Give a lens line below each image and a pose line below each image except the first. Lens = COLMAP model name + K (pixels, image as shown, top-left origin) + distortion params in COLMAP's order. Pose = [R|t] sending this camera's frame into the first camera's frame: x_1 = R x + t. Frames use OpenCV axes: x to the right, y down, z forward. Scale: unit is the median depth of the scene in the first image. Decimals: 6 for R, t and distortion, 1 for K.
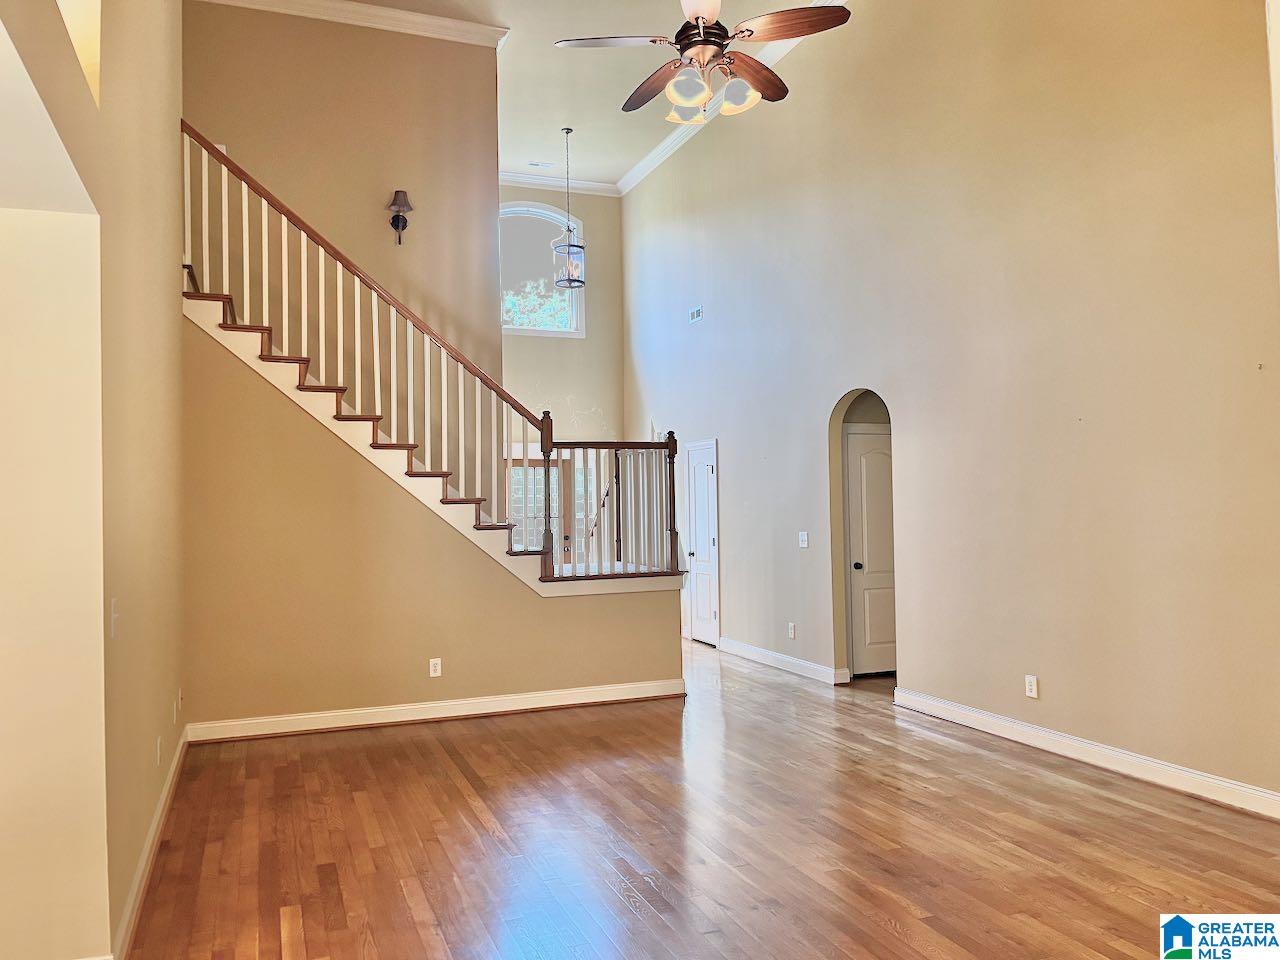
lens RADIAL K [[969.3, 0, 639.9], [0, 969.3, 478.9], [0, 0, 1]] dist [0.040334, -0.022180]
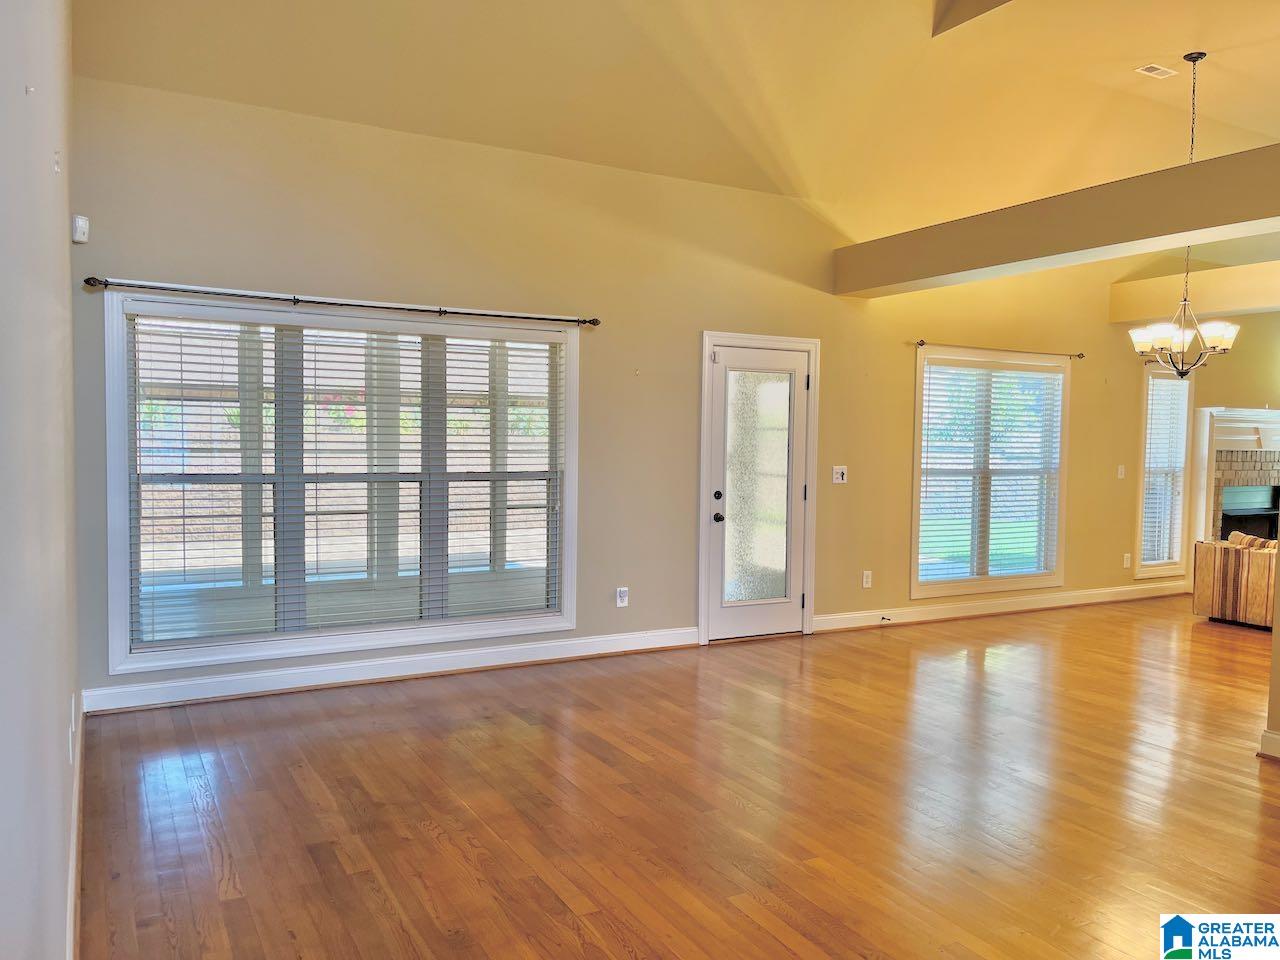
lens RADIAL K [[969.3, 0, 636.2], [0, 969.3, 471.4], [0, 0, 1]] dist [0.040334, -0.022180]
pose [[-0.991035, 0.001337, -0.133597, 0.450859], [-0.002275, 0.999636, 0.026881, 0.047783], [0.133585, 0.026944, -0.990671, 1.777172]]
